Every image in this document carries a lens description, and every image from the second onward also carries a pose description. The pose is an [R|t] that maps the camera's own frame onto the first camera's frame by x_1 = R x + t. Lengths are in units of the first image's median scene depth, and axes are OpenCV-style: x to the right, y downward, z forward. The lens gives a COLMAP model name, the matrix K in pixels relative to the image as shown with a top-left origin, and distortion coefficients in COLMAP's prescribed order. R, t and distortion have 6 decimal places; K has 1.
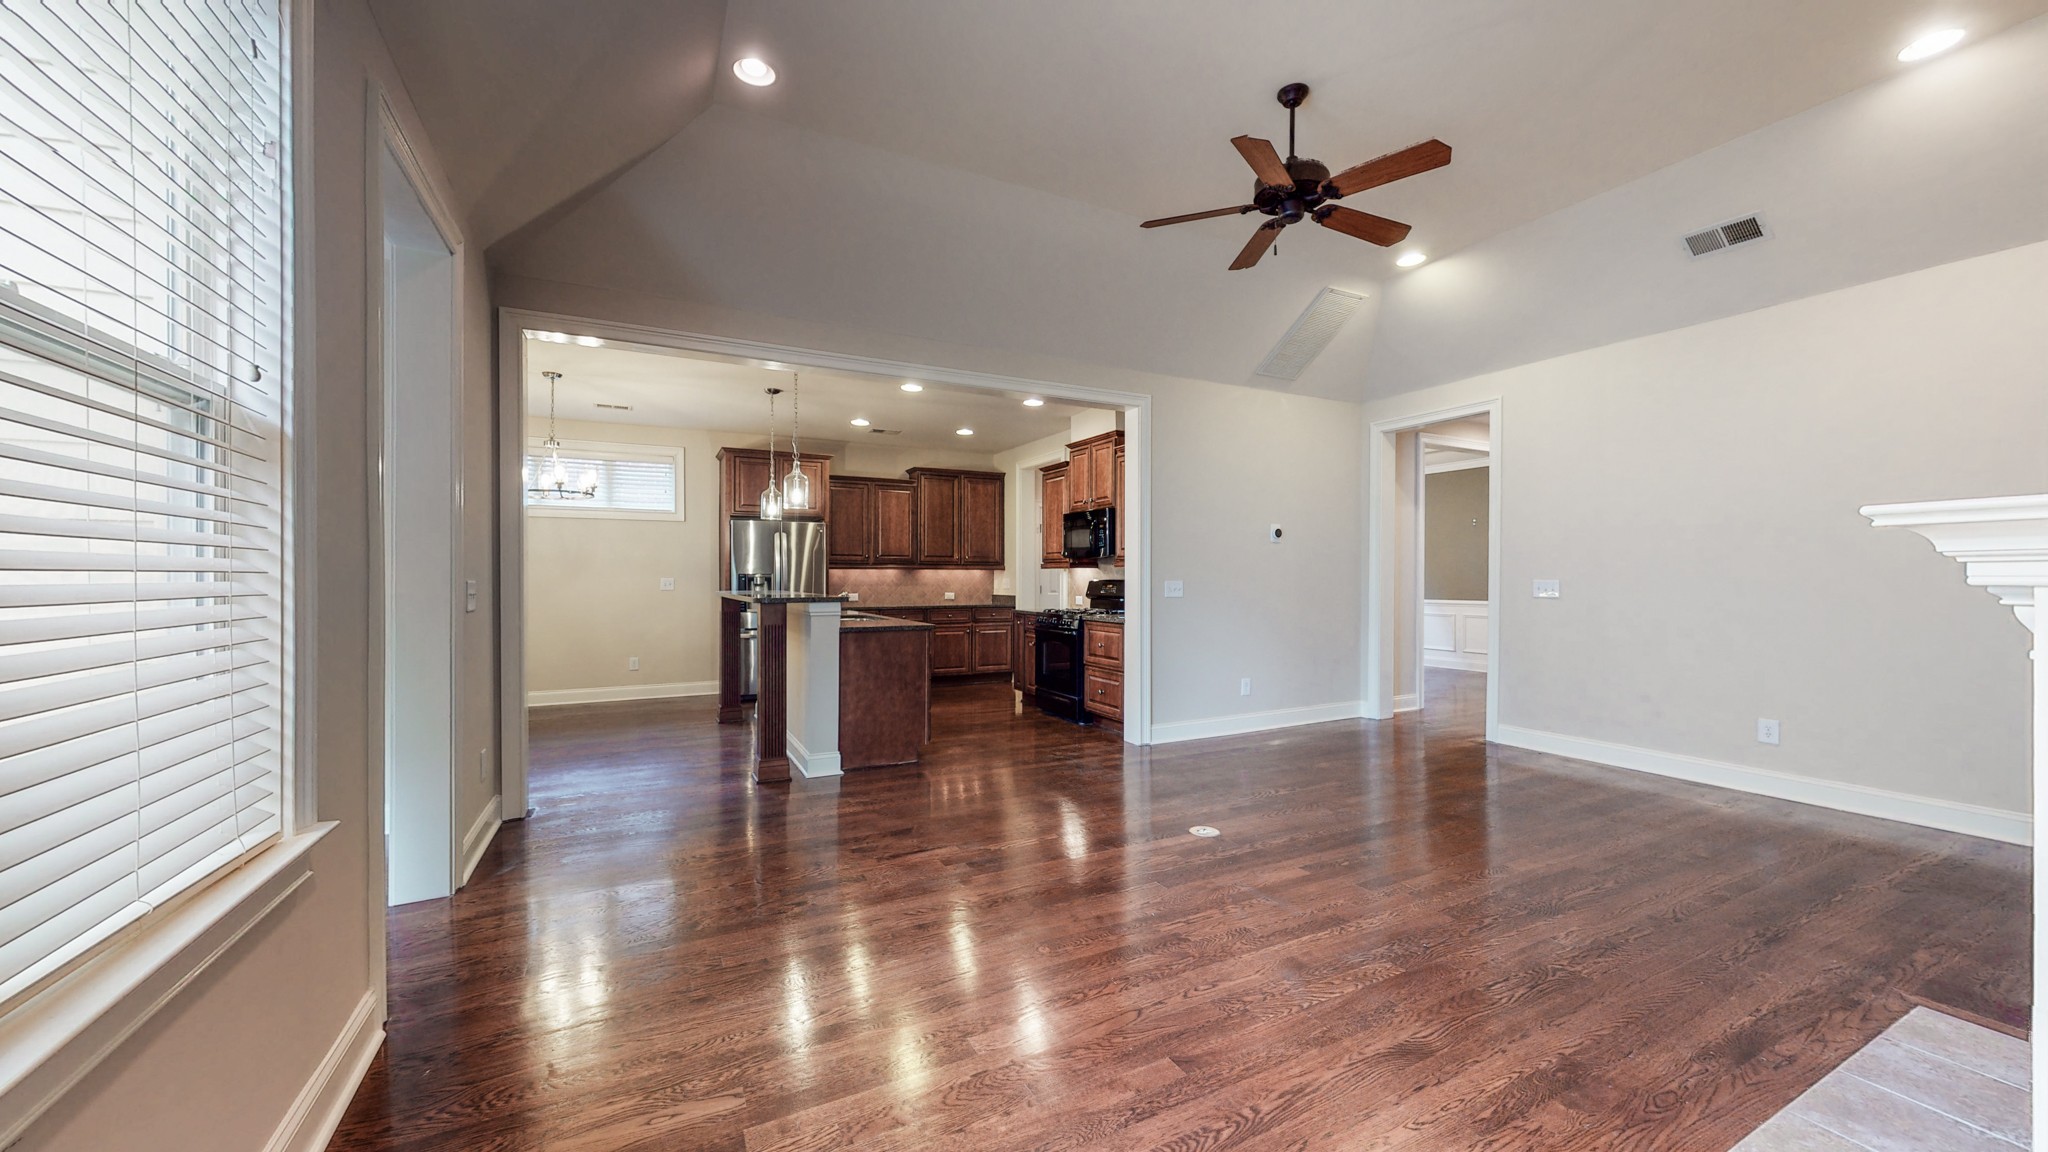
lens RADIAL K [[752.9, 0, 1026.6], [0, 752.9, 577.7], [0, 0, 1]] dist [0.001305, -0.000204]
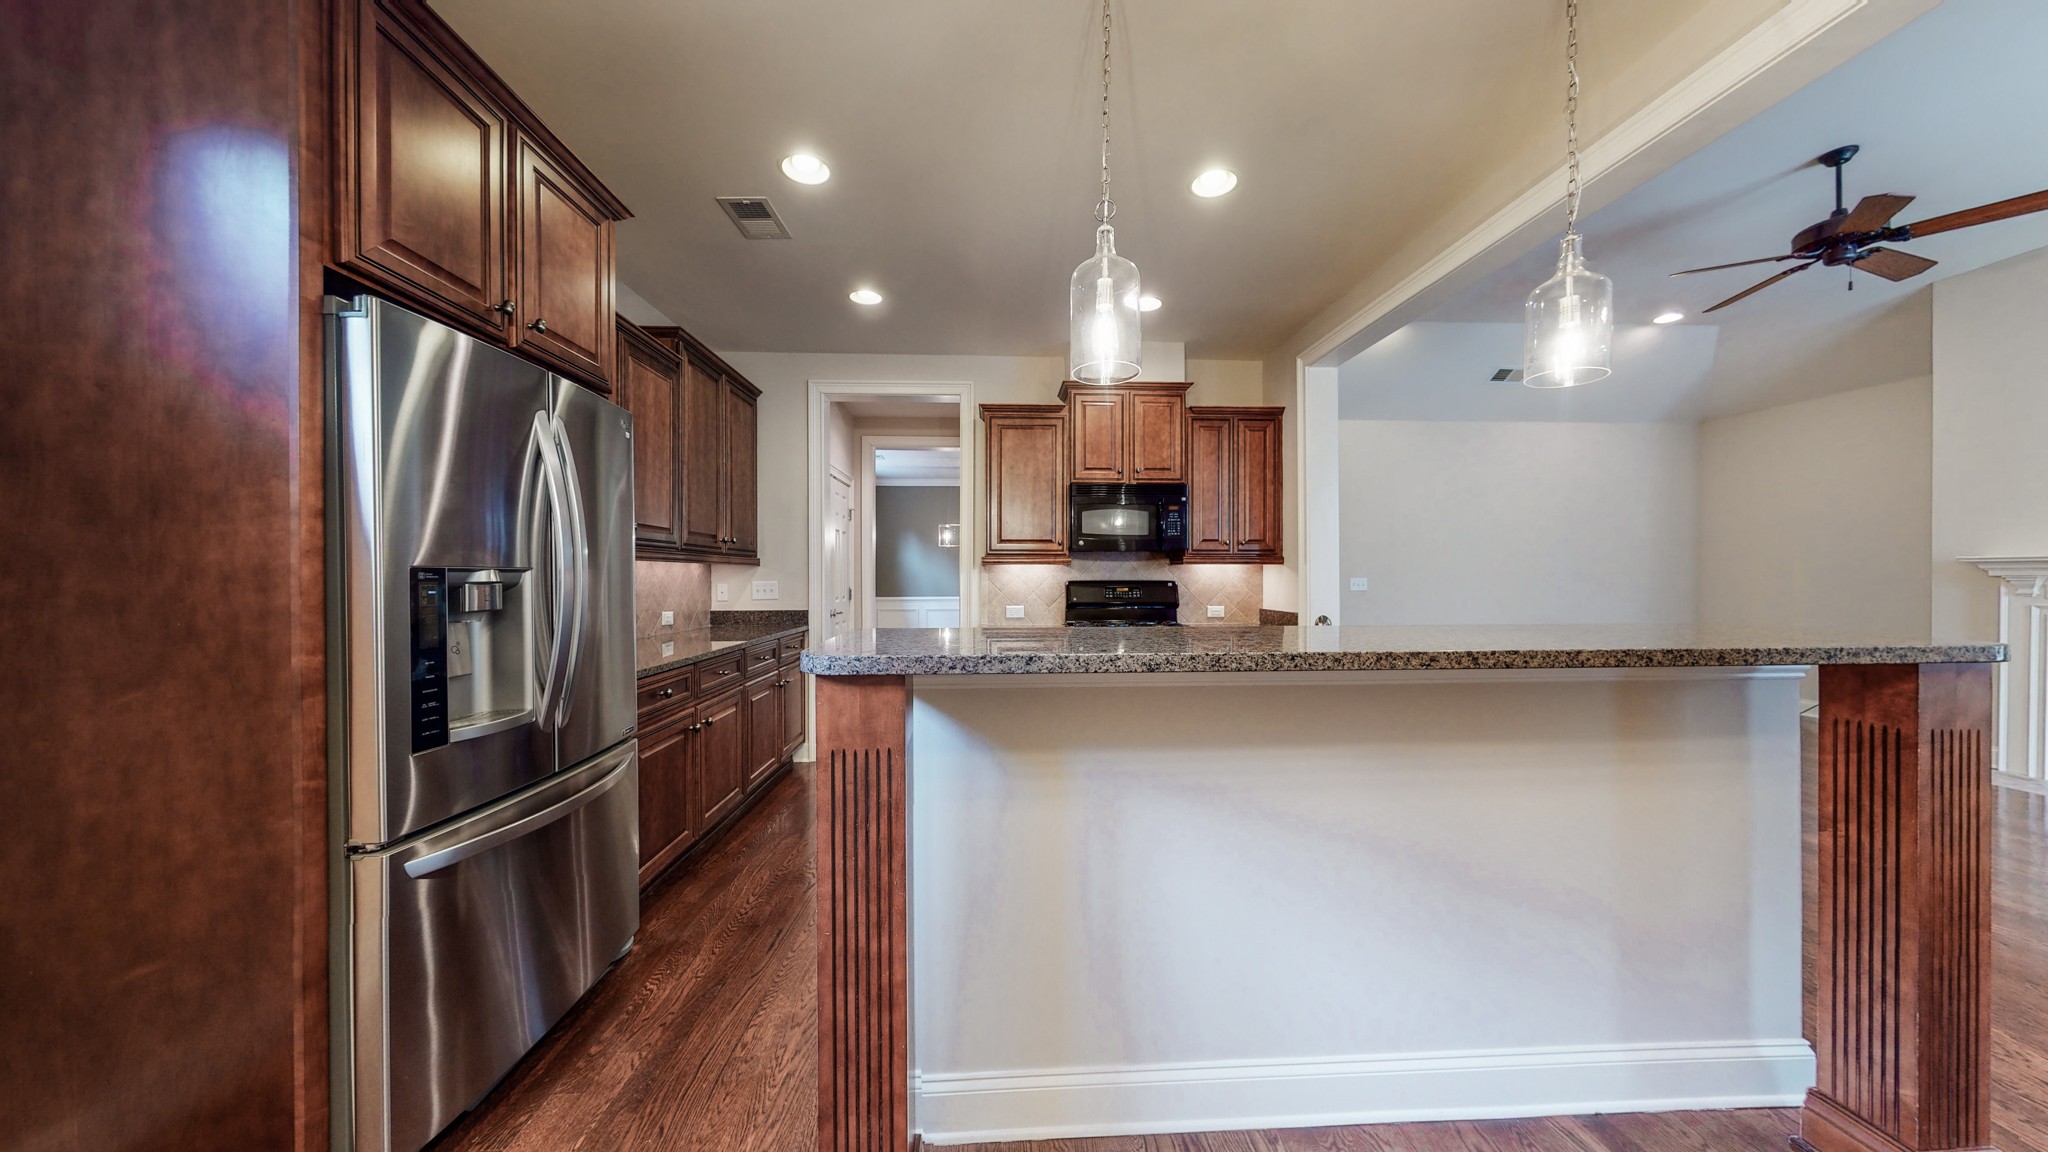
lens RADIAL K [[645.9, 0, 1025.7], [0, 645.9, 577.8], [0, 0, 1]] dist [-0.000740, 0.000012]
pose [[0.419913, -0.004182, 0.907555, -0.452272], [0.003854, 0.999989, 0.002825, -0.002496], [-0.907556, 0.002311, 0.419924, 0.738109]]
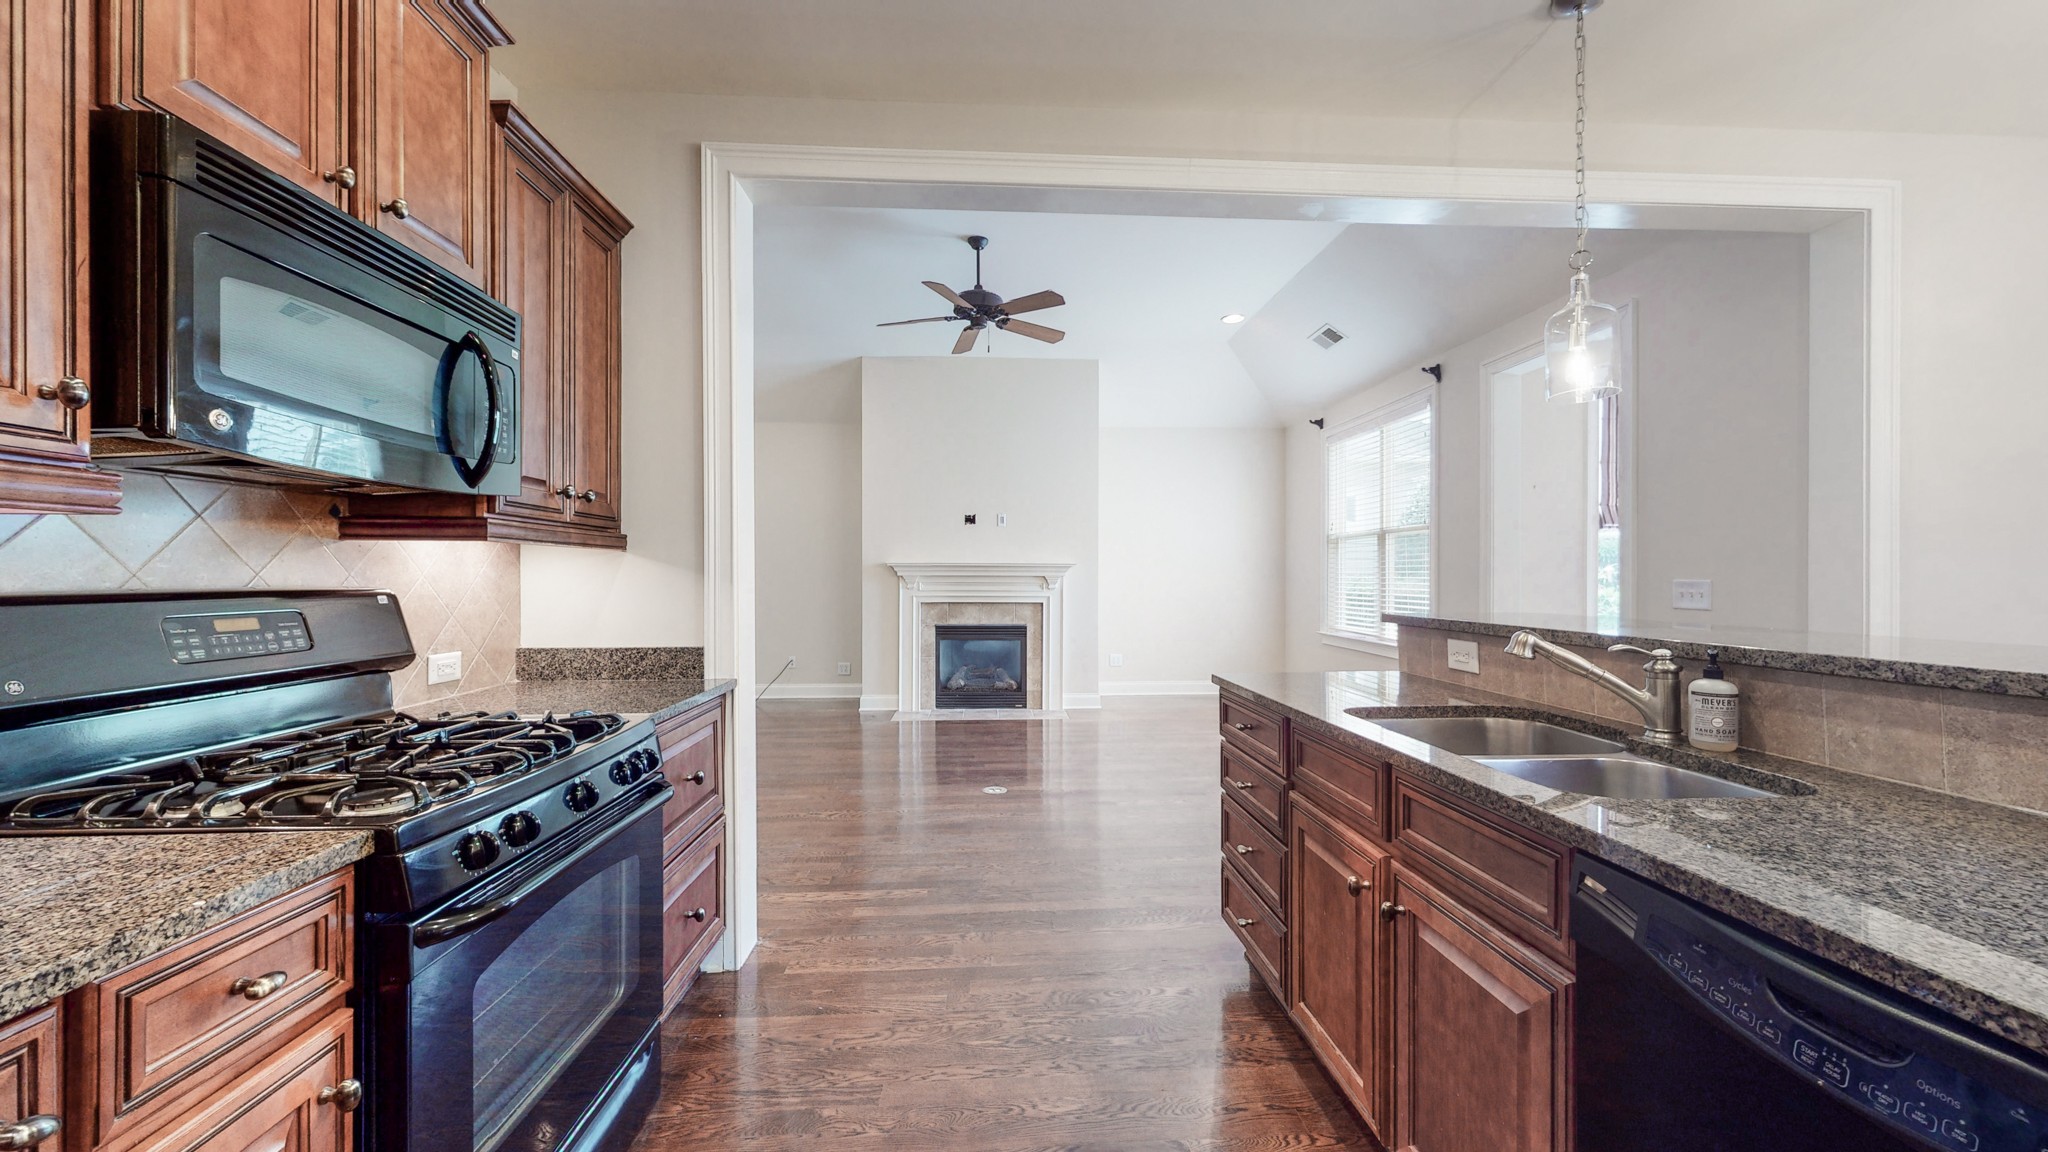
lens RADIAL K [[752.9, 0, 1020.0], [0, 752.9, 574.2], [0, 0, 1]] dist [0.001305, -0.000204]
pose [[-0.907812, 0.000460, 0.419376, -0.139258], [0.000789, 1.000000, 0.000611, -0.001830], [-0.419376, 0.000886, -0.907812, 0.981446]]
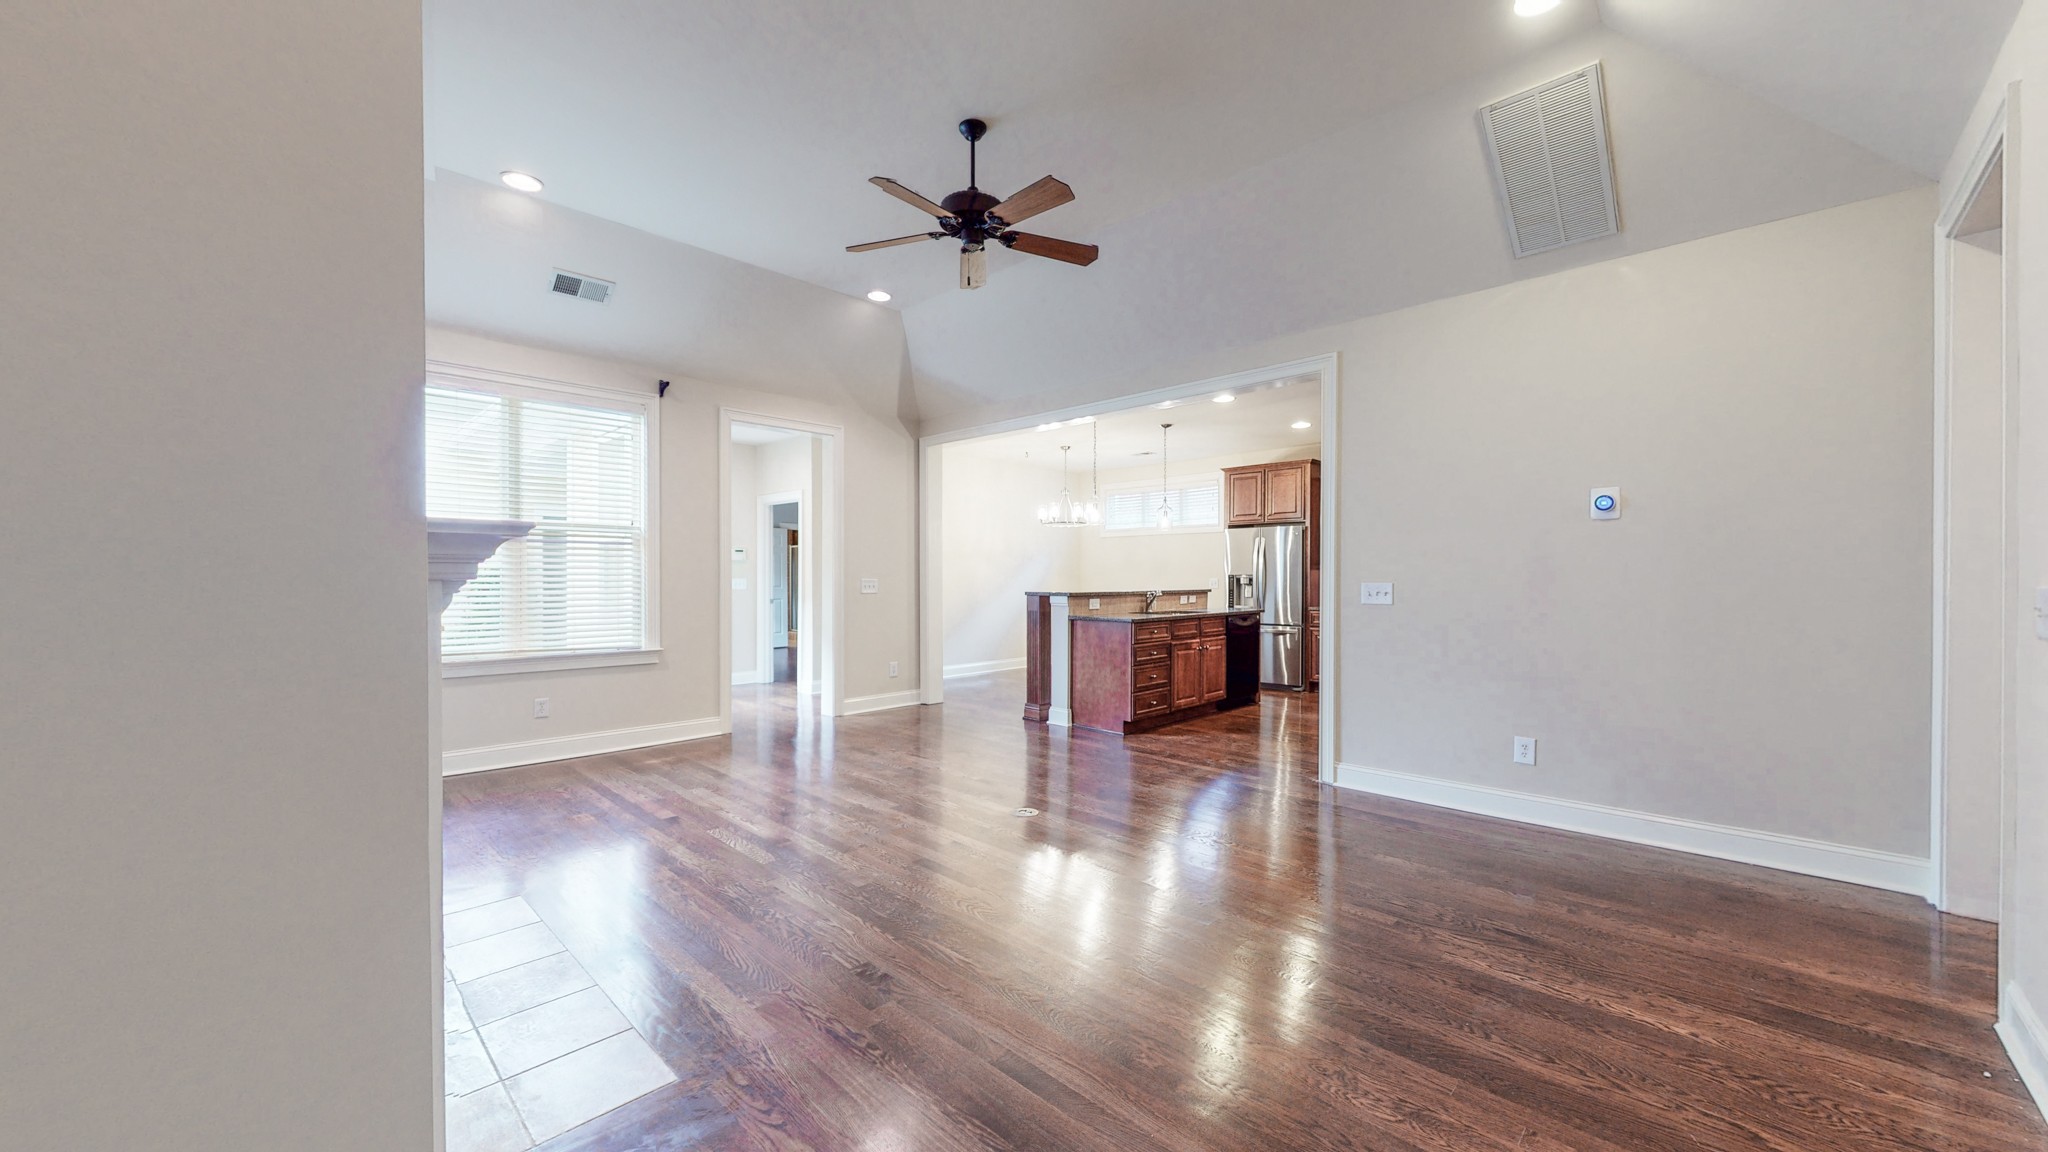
lens RADIAL K [[752.9, 0, 1022.9], [0, 752.9, 582.7], [0, 0, 1]] dist [0.001305, -0.000204]
pose [[0.315145, 0.007278, -0.949016, 0.602704], [-0.002425, 0.999974, 0.006863, -0.000467], [0.949041, 0.000139, 0.315154, 0.314284]]
